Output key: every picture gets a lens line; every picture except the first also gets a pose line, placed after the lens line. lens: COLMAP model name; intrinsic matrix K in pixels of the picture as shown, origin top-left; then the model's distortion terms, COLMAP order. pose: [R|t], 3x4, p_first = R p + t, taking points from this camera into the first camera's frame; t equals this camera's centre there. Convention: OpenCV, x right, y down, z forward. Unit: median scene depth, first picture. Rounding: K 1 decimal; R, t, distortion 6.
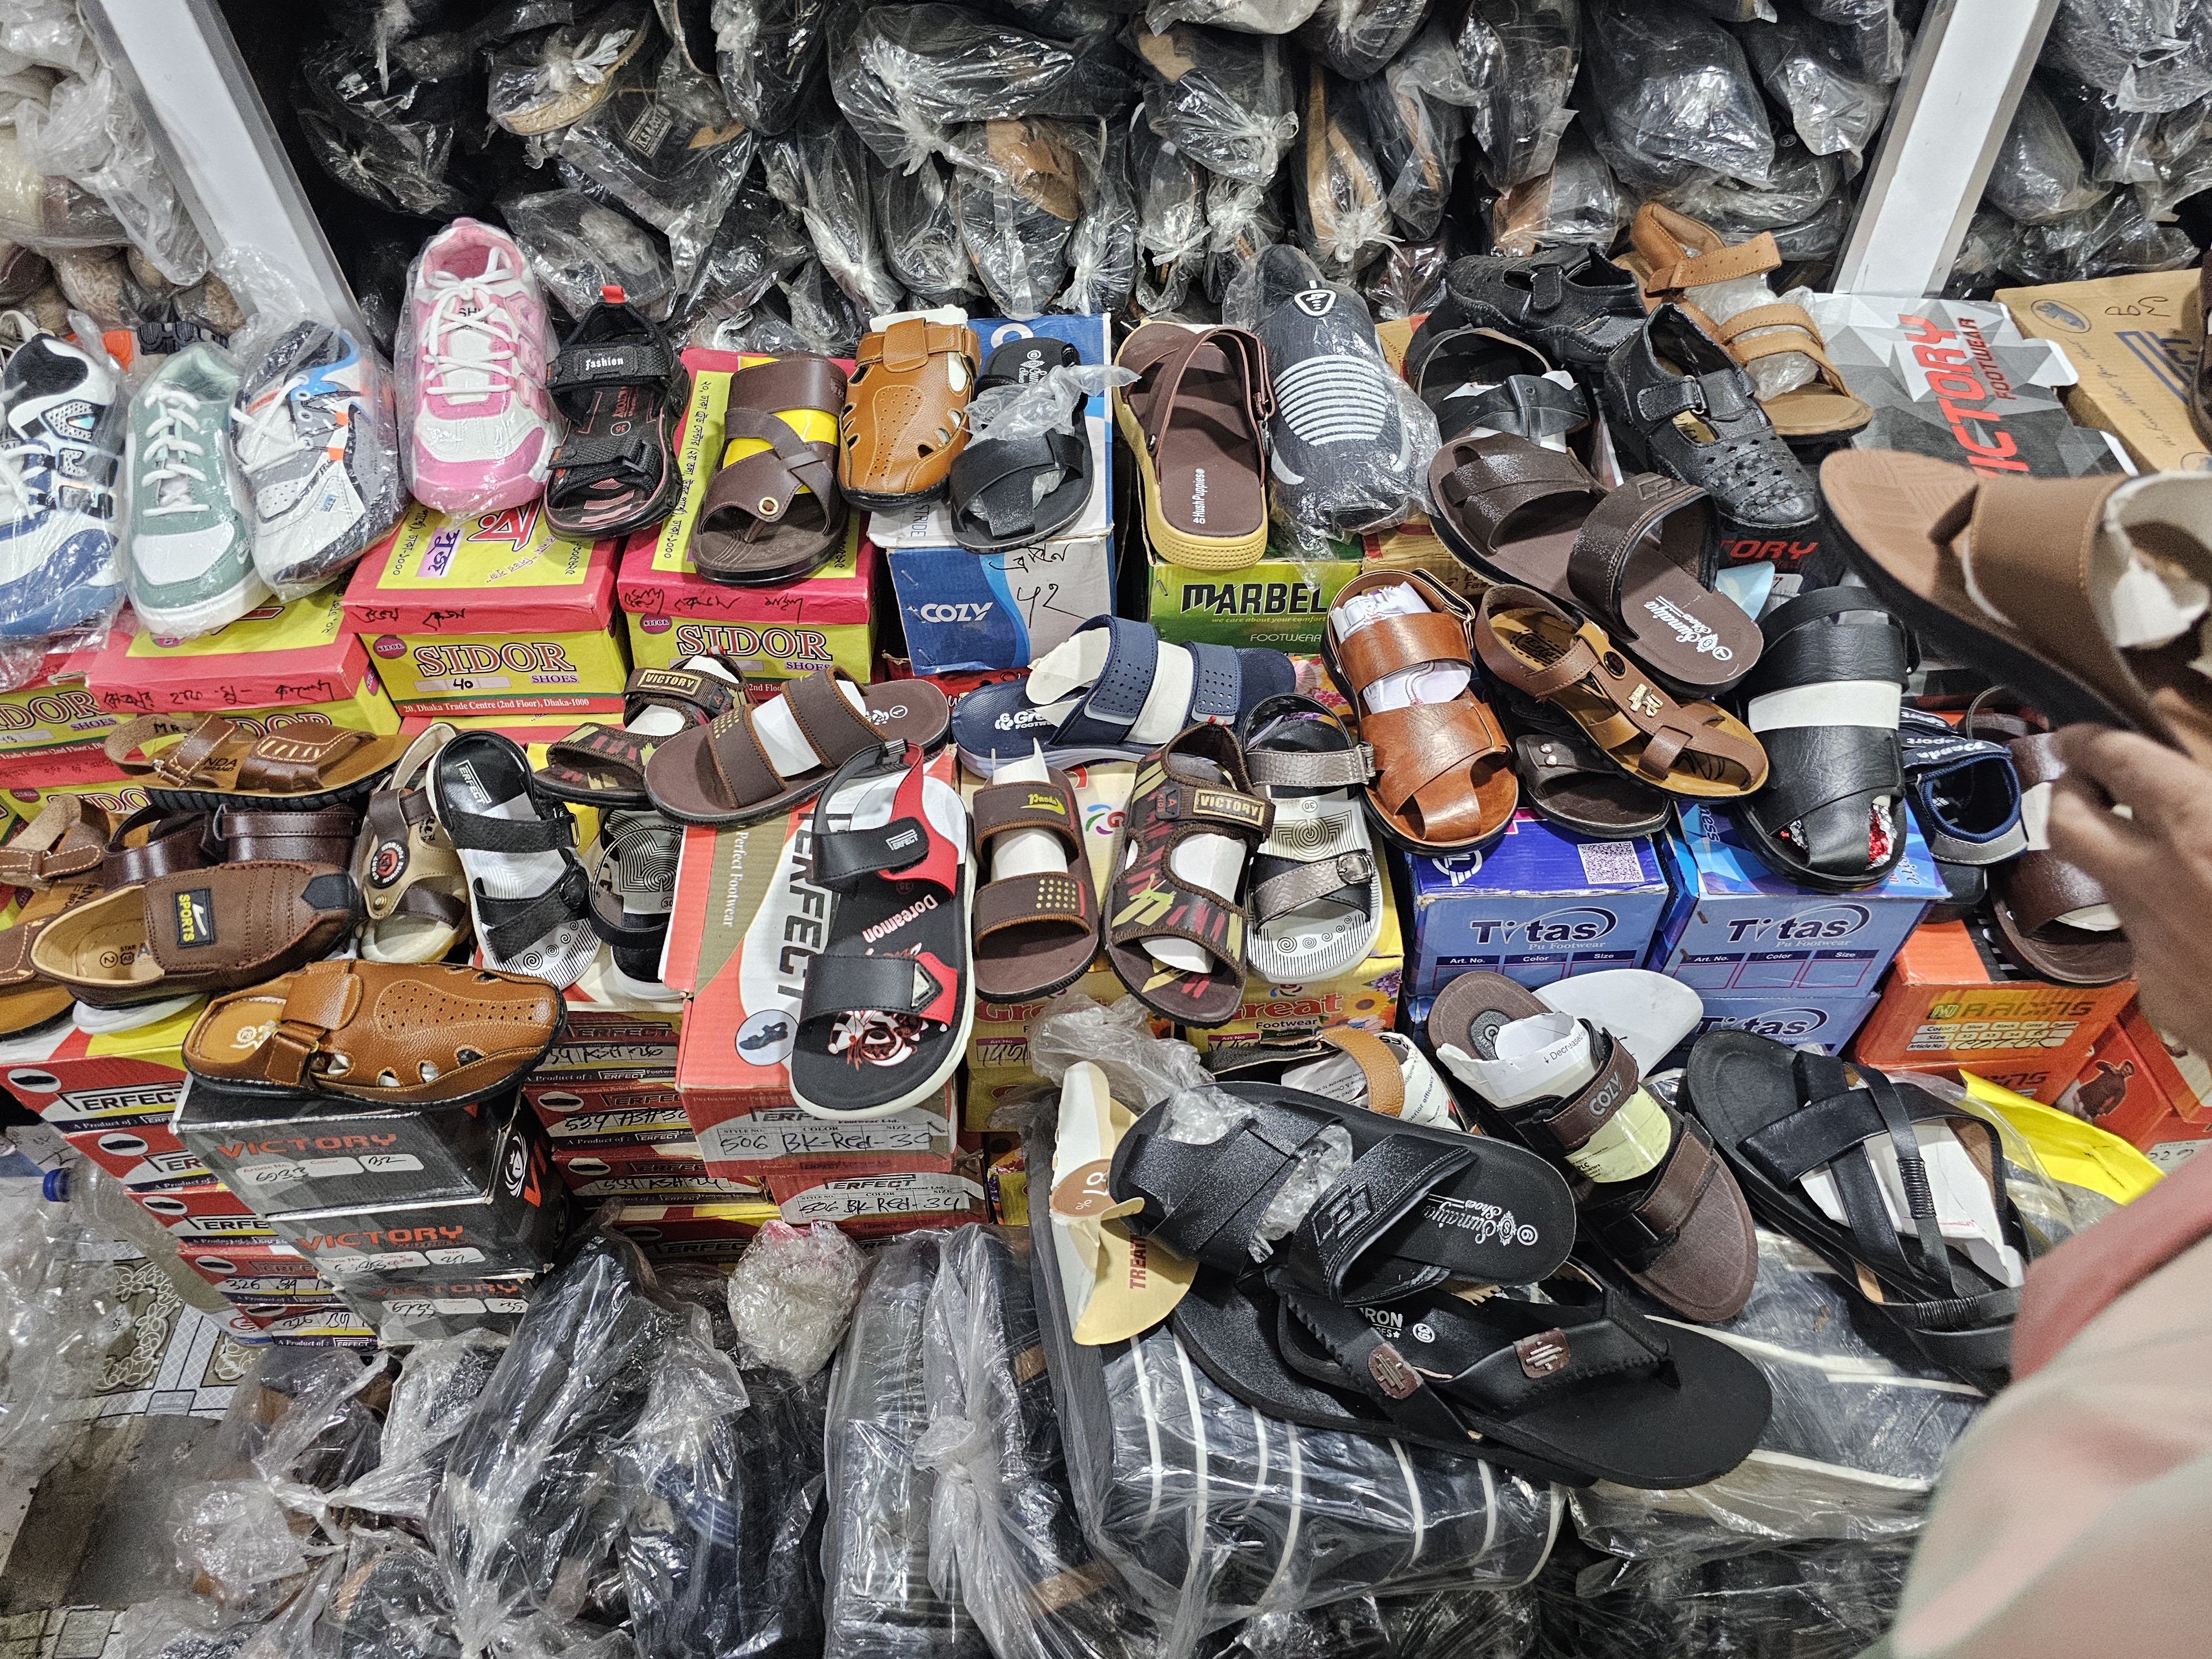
lens RADIAL K [[1543.3, 0, 1085.2], [0, 1543.3, 844.6], [0, 0, 1]] dist [0.043142, -0.041511]
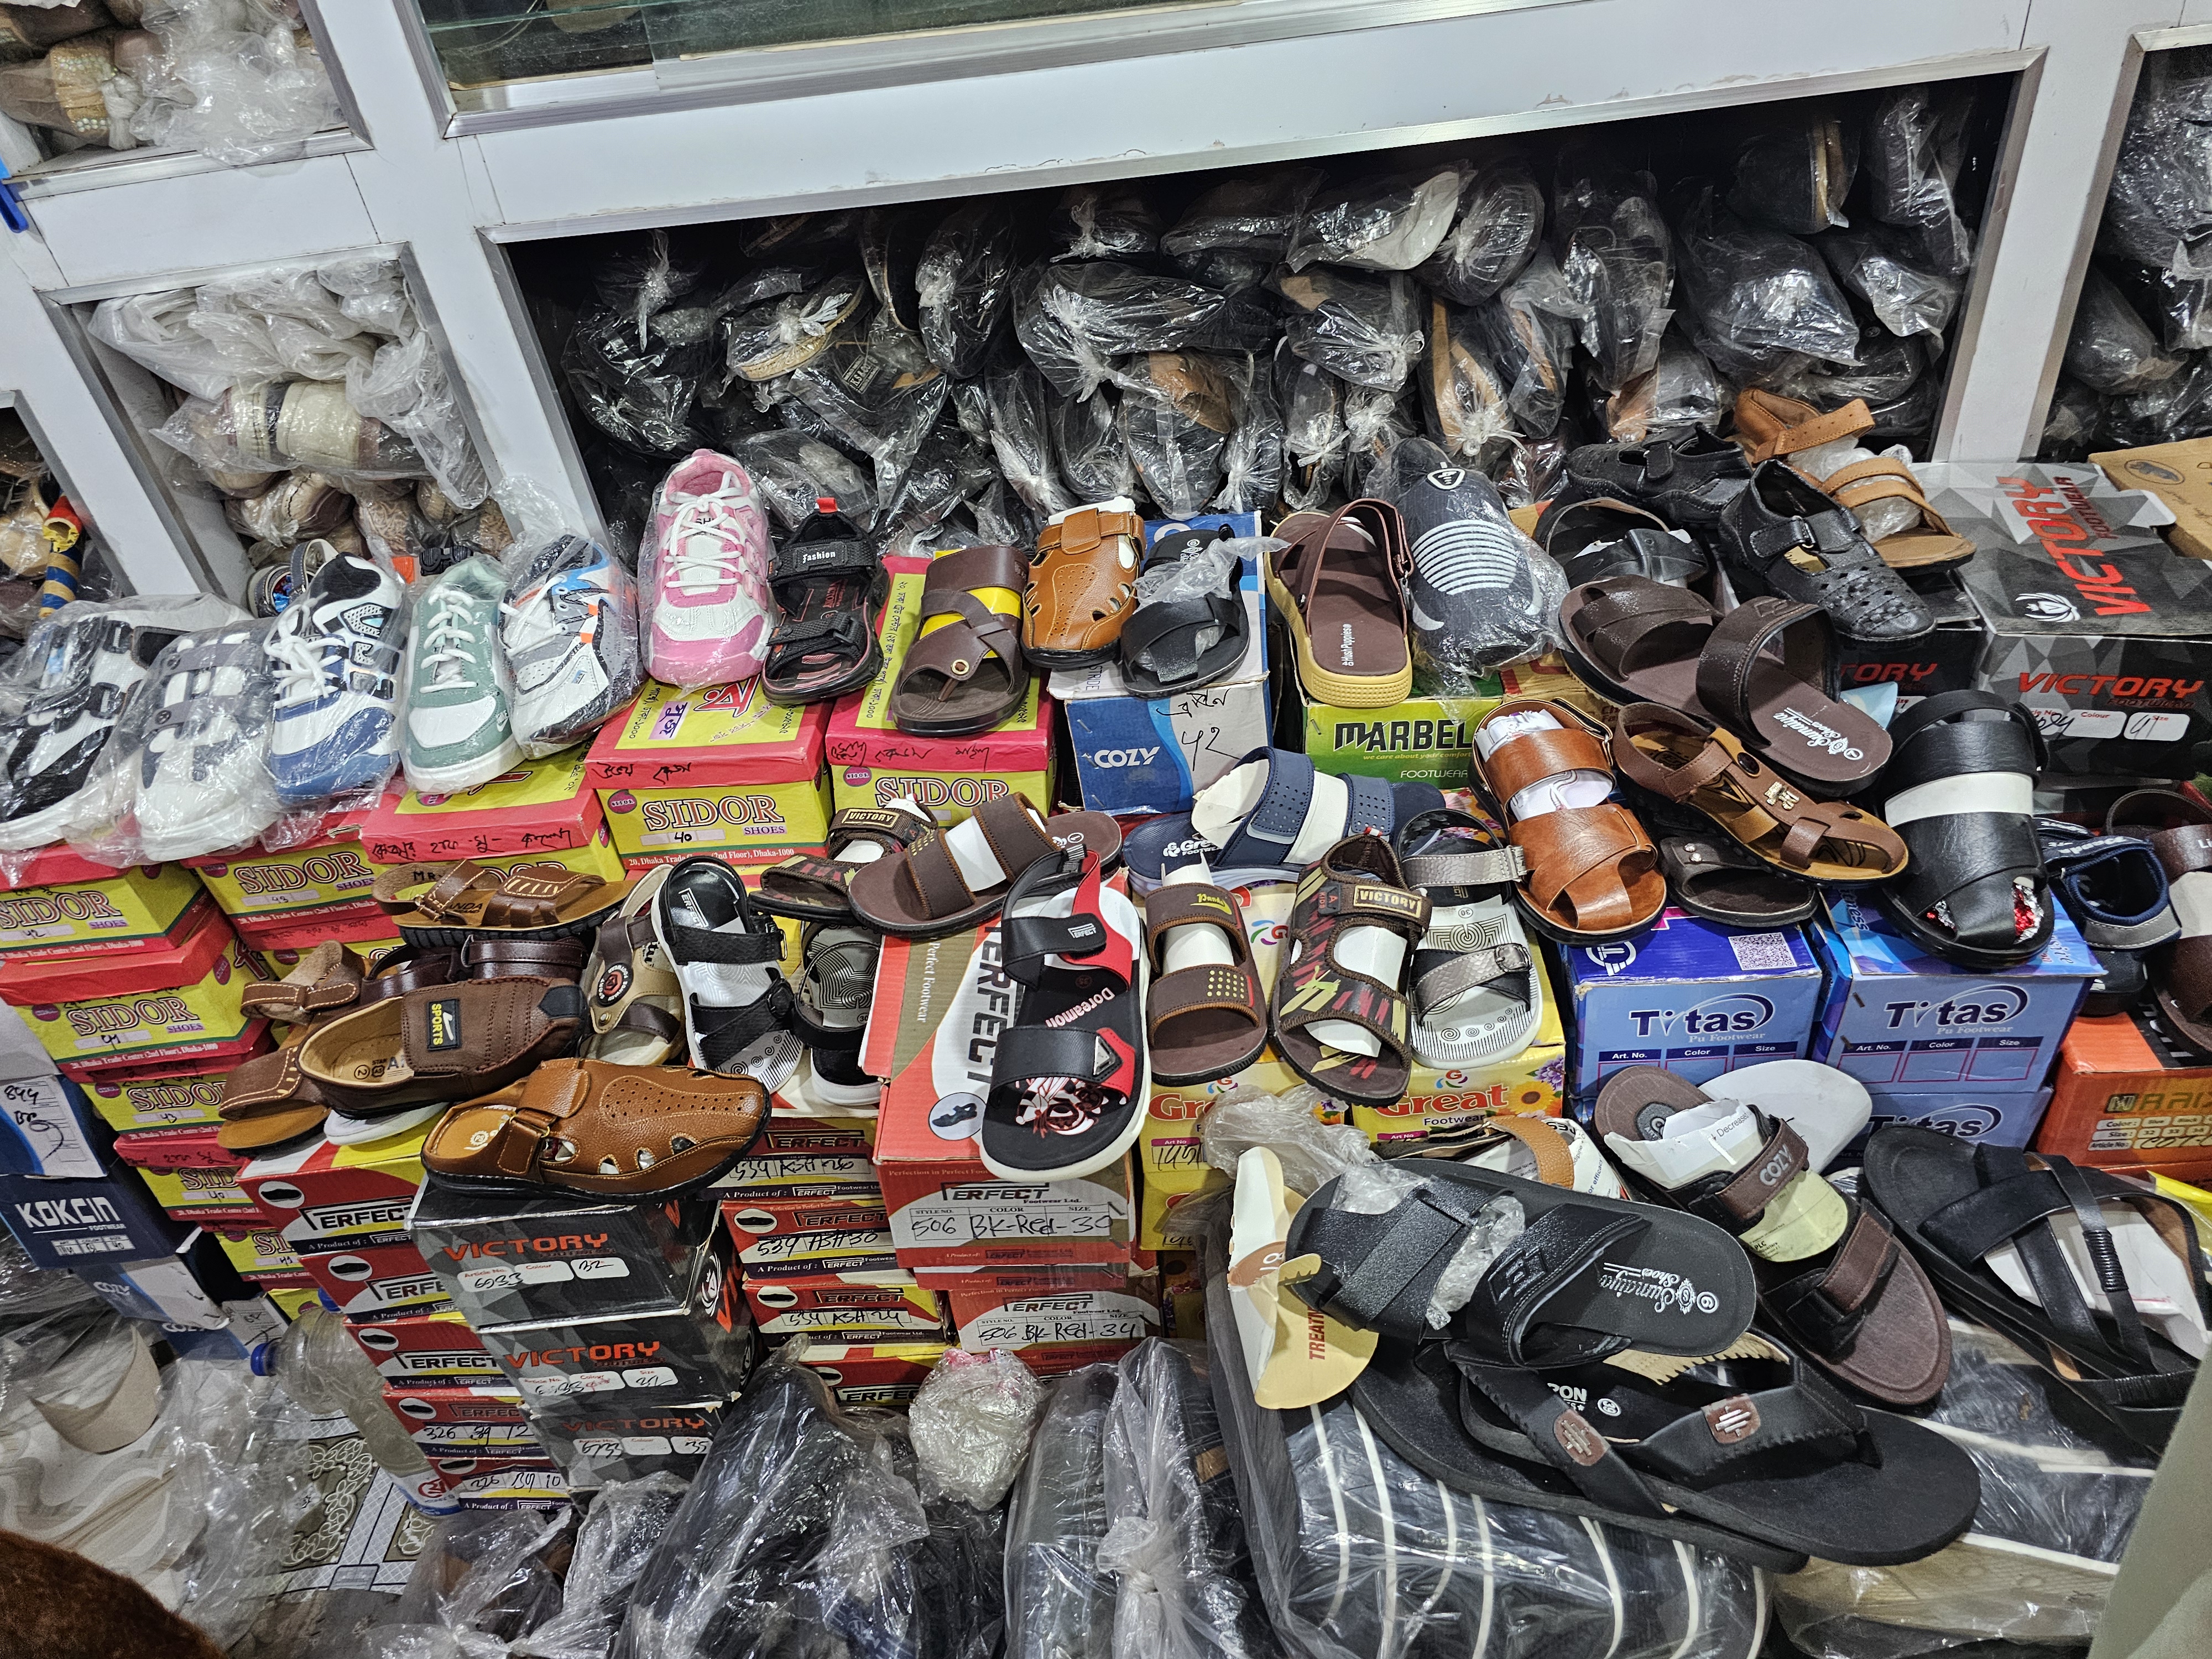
lens RADIAL K [[1543.3, 0, 1120.6], [0, 1543.3, 826.2], [0, 0, 1]] dist [0.043142, -0.041511]
pose [[0.997026, -0.023283, -0.073470, -0.009139], [0.008228, 0.979983, -0.198909, 0.111975], [0.076631, 0.197713, 0.977260, -0.054952]]
